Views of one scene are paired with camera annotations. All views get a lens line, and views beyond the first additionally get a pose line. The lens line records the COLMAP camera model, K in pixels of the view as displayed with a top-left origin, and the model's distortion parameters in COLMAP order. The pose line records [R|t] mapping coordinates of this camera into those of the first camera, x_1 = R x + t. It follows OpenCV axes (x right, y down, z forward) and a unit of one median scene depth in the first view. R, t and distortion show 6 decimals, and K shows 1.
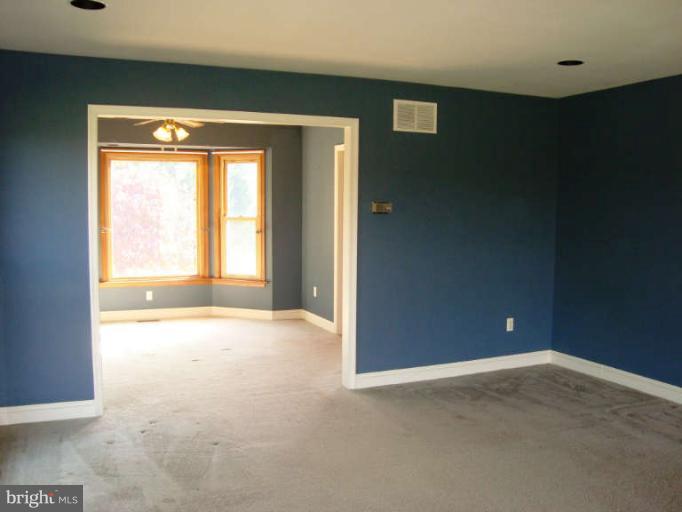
lens RADIAL K [[651.3, 0, 341.0], [0, 651.3, 256.0], [0, 0, 1]] dist [-0.246149, 0.292929]
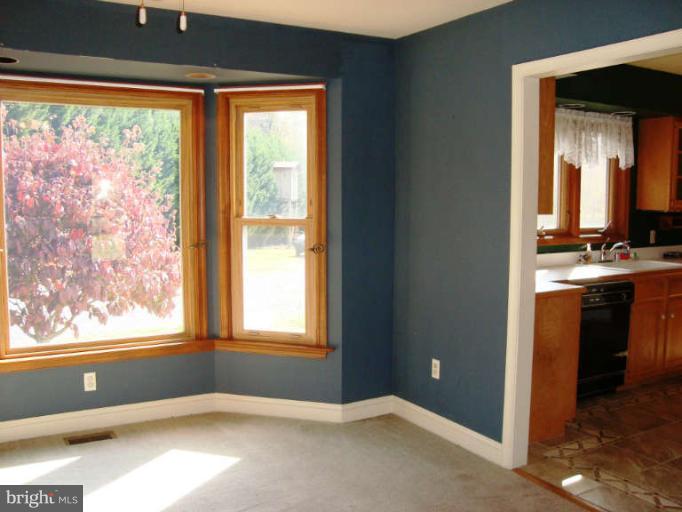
lens RADIAL K [[651.3, 0, 341.0], [0, 651.3, 256.0], [0, 0, 1]] dist [-0.246149, 0.292929]
pose [[0.994078, -0.016725, 0.107377, -0.158393], [0.014649, 0.999691, 0.020092, -0.041426], [-0.107680, -0.018400, 0.994015, 0.500462]]
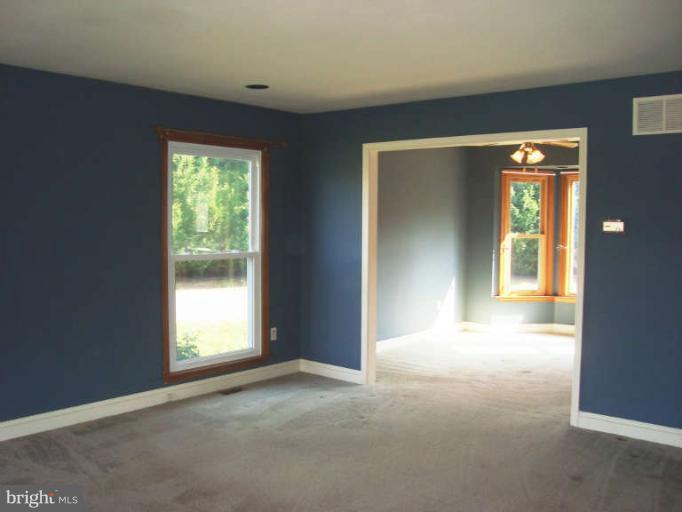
lens RADIAL K [[651.3, 0, 341.0], [0, 651.3, 256.0], [0, 0, 1]] dist [-0.246149, 0.292929]
pose [[0.432833, 0.044816, -0.900359, 0.553302], [-0.076278, 0.997002, 0.012957, -0.015318], [0.898241, 0.063069, 0.434954, 0.260498]]
